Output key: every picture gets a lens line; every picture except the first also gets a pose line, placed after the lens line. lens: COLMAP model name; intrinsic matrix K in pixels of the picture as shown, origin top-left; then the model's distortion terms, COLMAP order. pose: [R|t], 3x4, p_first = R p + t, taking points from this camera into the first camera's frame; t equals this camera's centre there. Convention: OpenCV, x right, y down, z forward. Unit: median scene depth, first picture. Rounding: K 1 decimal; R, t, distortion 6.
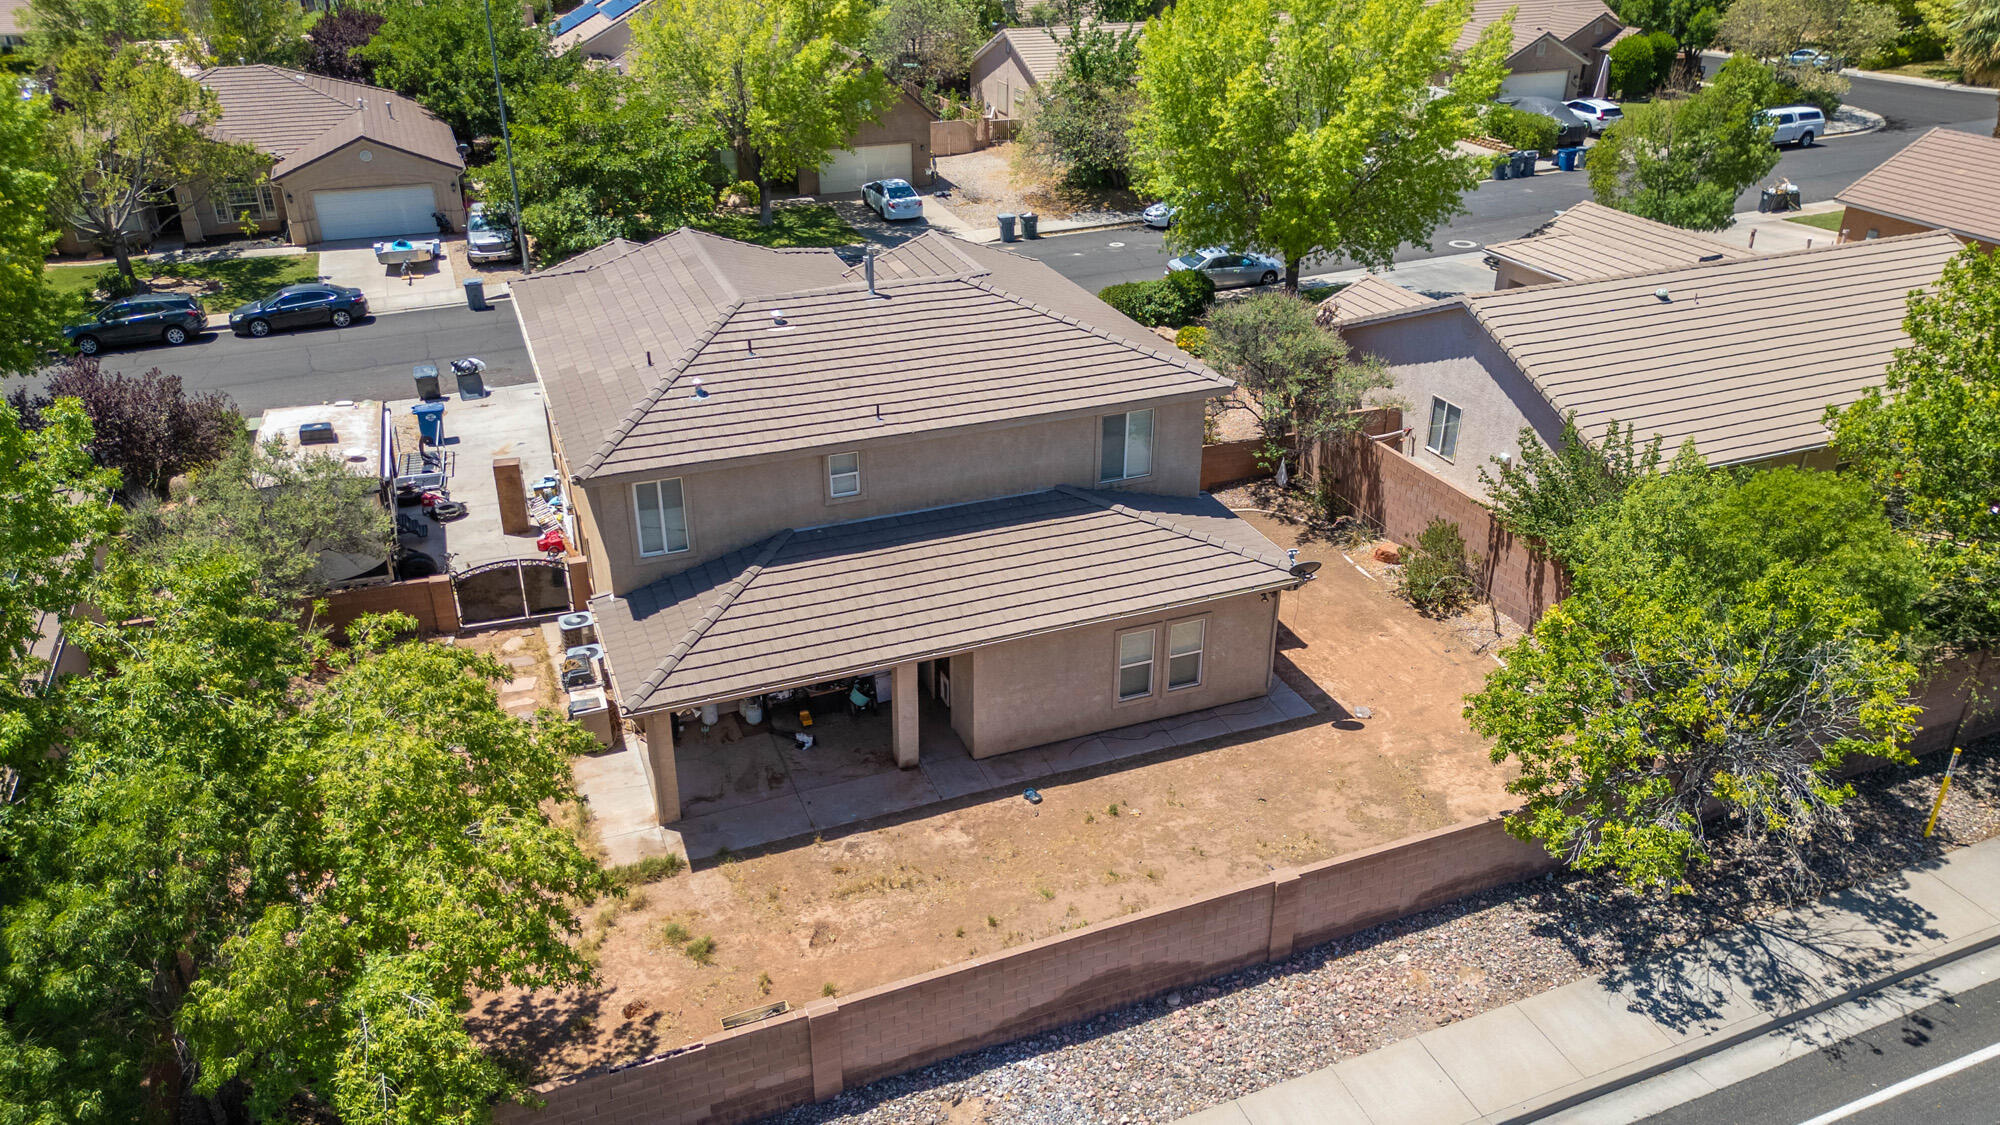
lens RADIAL K [[1417.3, 0, 1000.0], [0, 1417.3, 562.5], [0, 0, 1]] dist [0.114166, -0.093370]
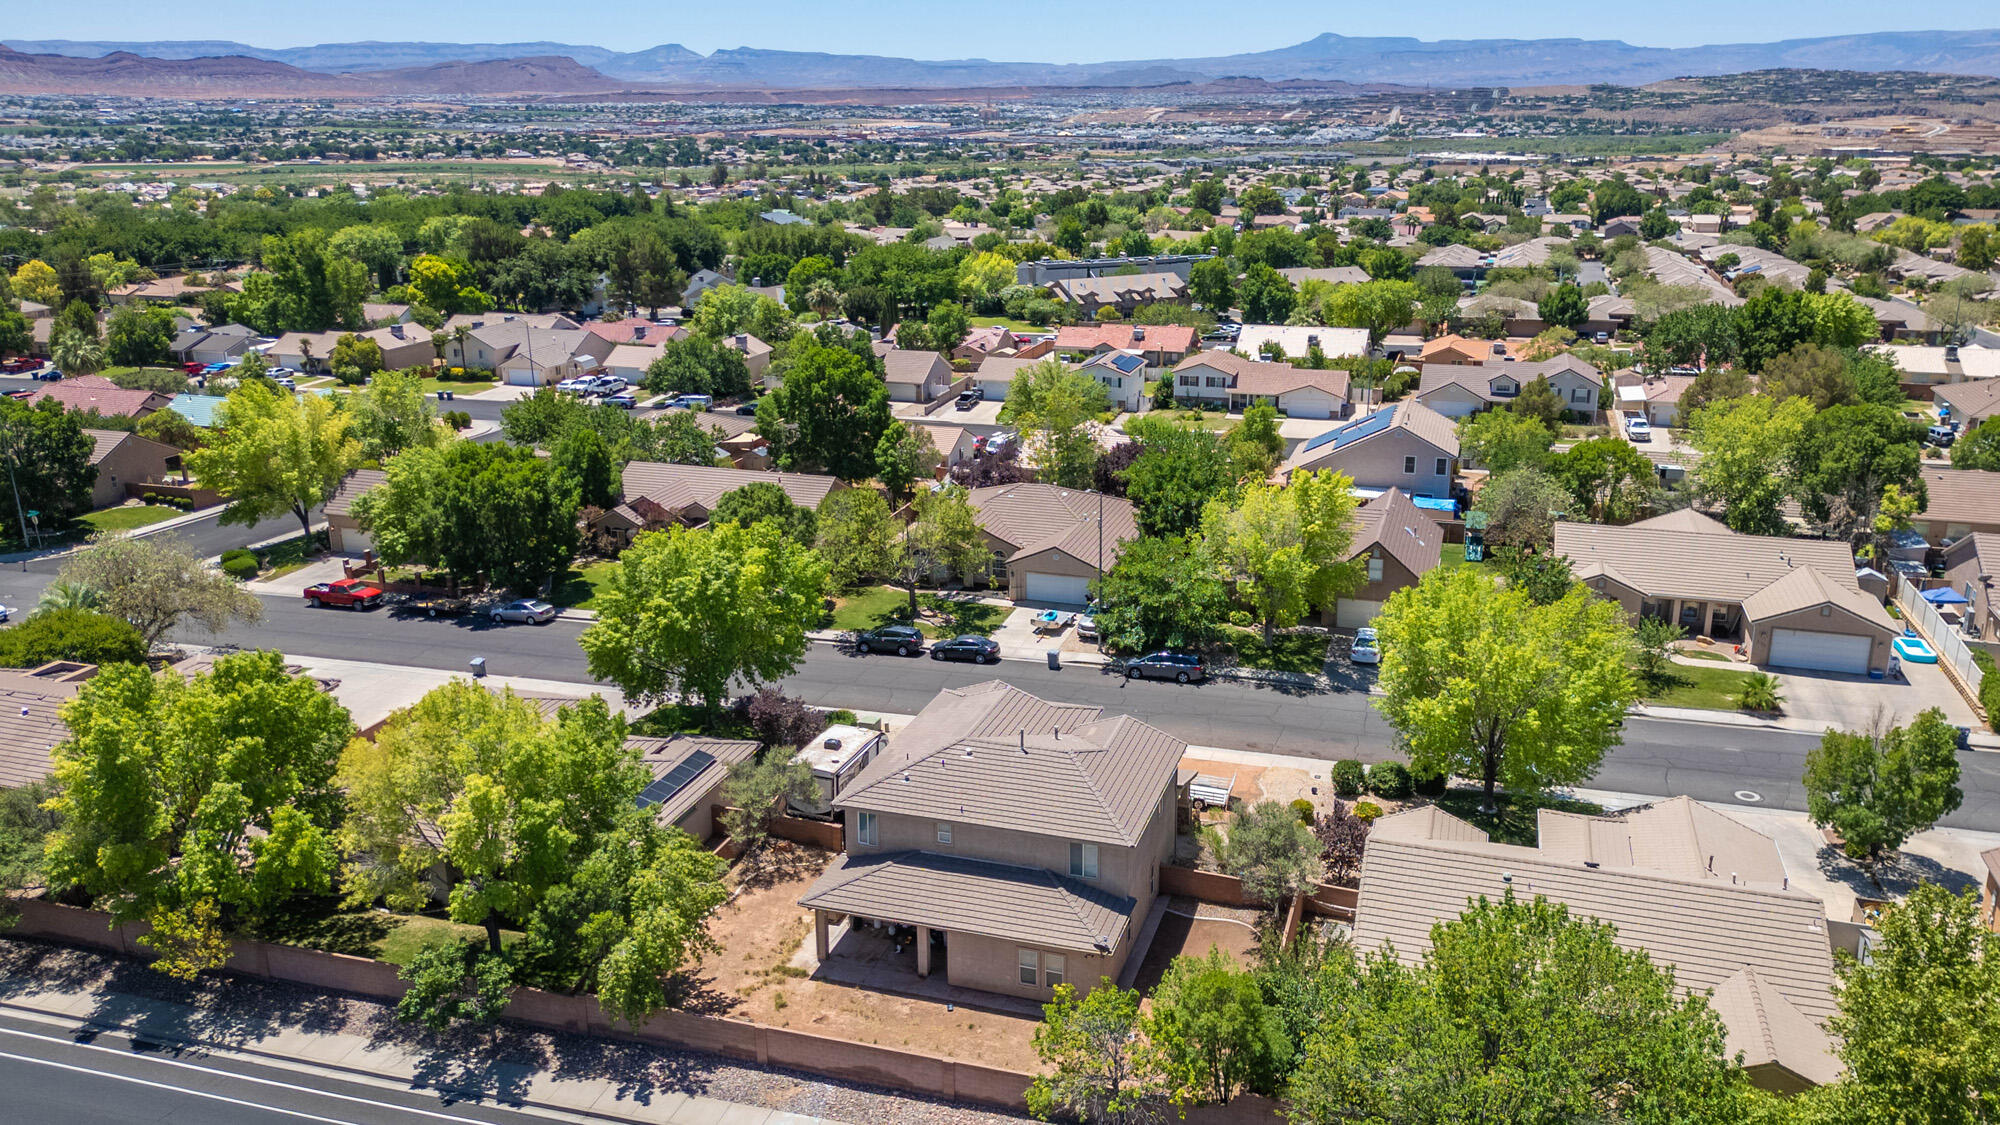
lens RADIAL K [[1464.5, 0, 1028.6], [0, 1464.5, 562.4], [0, 0, 1]] dist [0.081232, -0.102819]
pose [[0.782164, 0.183055, -0.595575, 1.161059], [-0.283689, 0.955670, -0.078832, -0.294144], [0.554743, 0.230618, 0.799422, -0.755835]]
